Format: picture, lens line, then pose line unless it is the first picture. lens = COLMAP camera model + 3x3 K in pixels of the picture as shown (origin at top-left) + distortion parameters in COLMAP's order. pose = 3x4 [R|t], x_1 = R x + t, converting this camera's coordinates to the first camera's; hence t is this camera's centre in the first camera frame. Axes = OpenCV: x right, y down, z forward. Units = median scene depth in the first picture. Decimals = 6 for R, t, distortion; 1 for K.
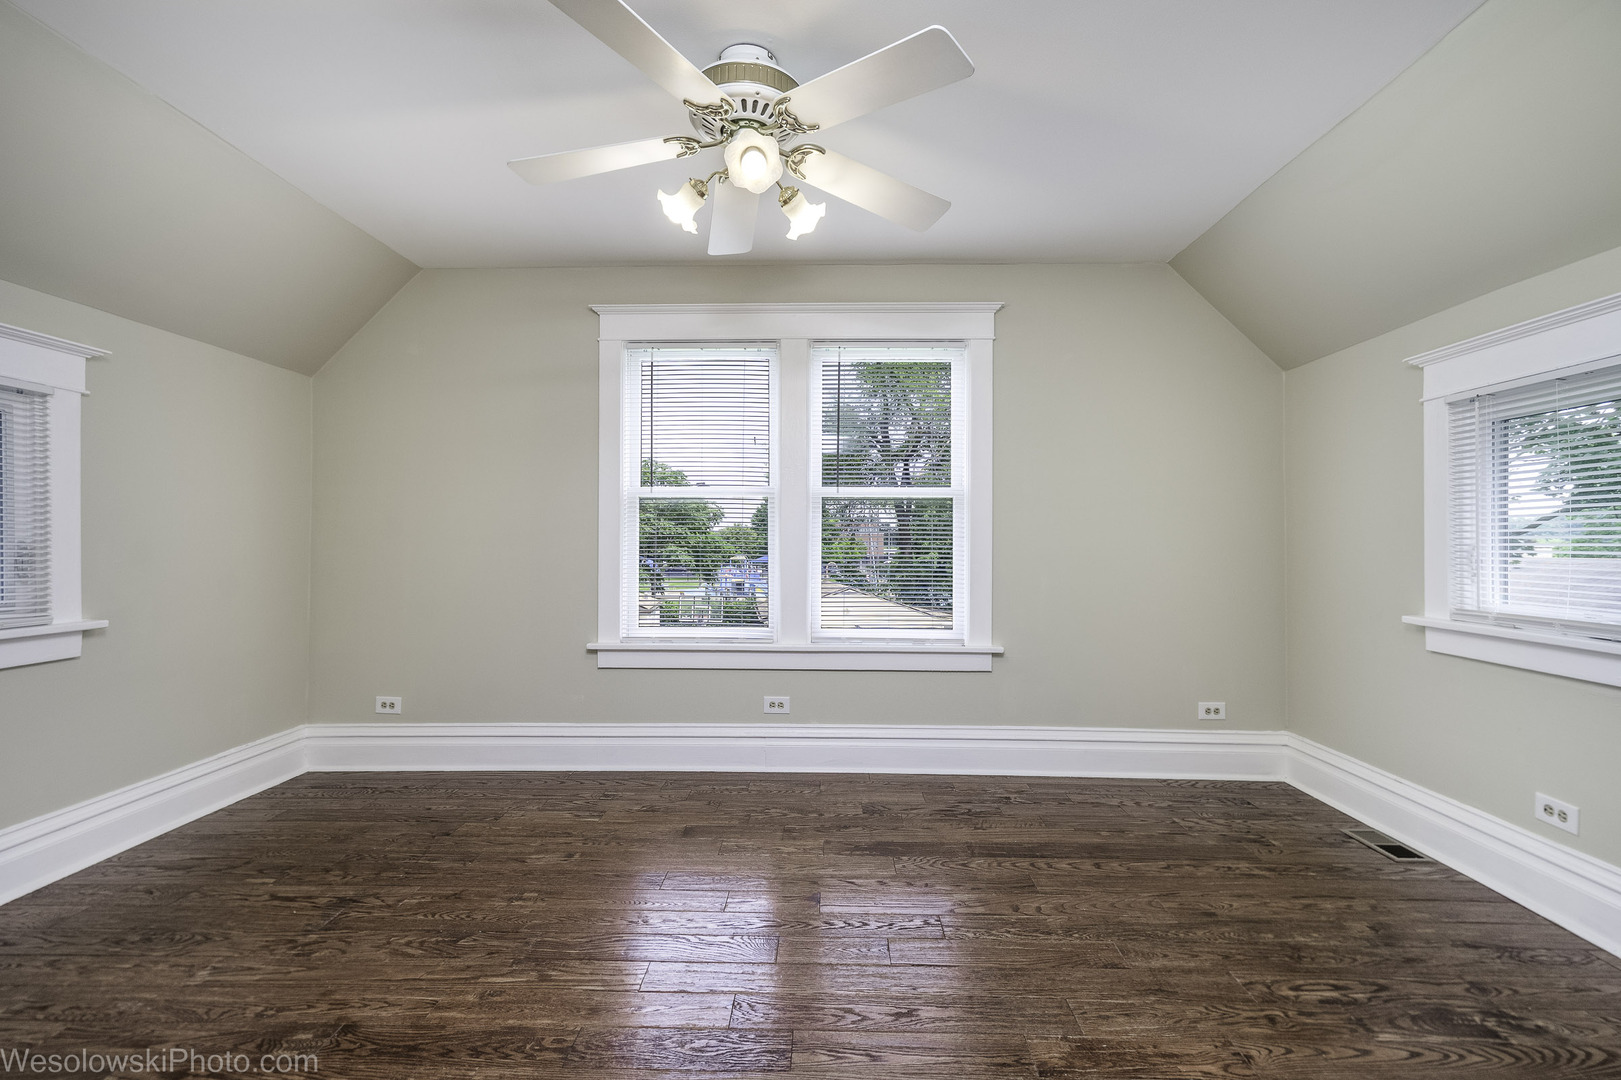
lens RADIAL K [[742.7, 0, 807.5], [0, 742.7, 536.9], [0, 0, 1]] dist [0.002691, 0.016882]
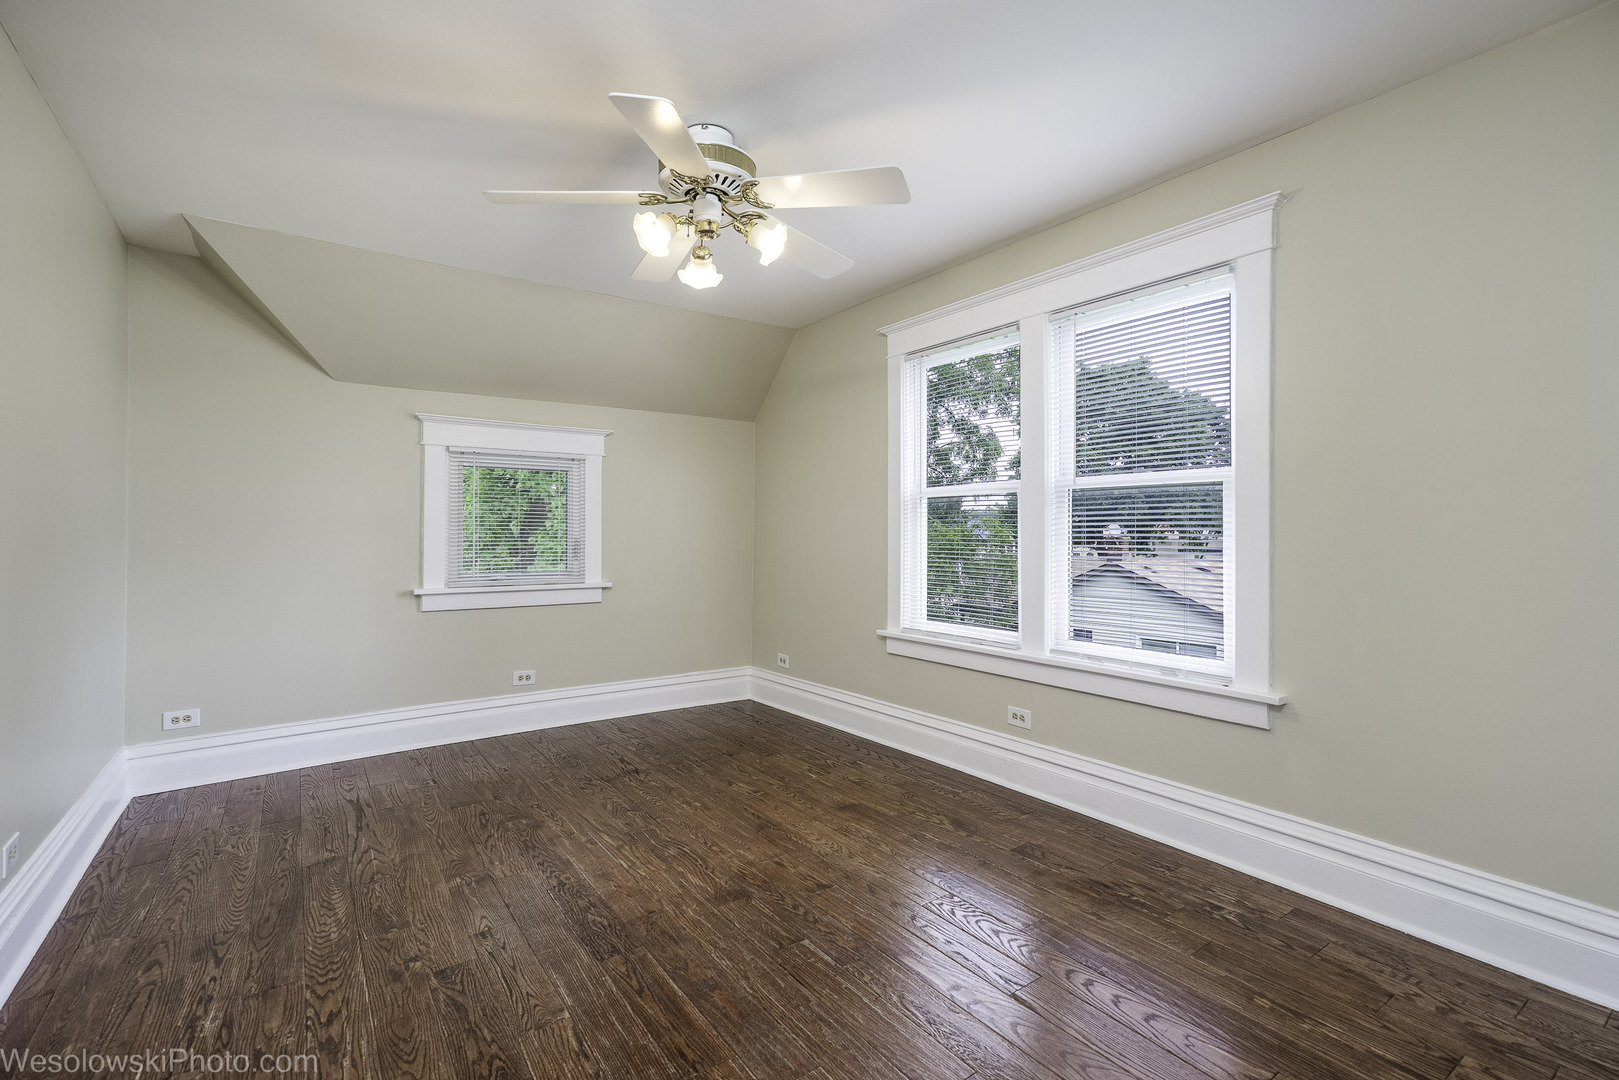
lens RADIAL K [[741.7, 0, 806.5], [0, 741.7, 536.9], [0, 0, 1]] dist [0.002691, 0.016882]
pose [[0.600668, 0.002567, -0.799495, 0.610210], [0.001503, 0.999989, 0.004340, -0.002986], [0.799497, -0.003808, 0.600658, 0.270855]]
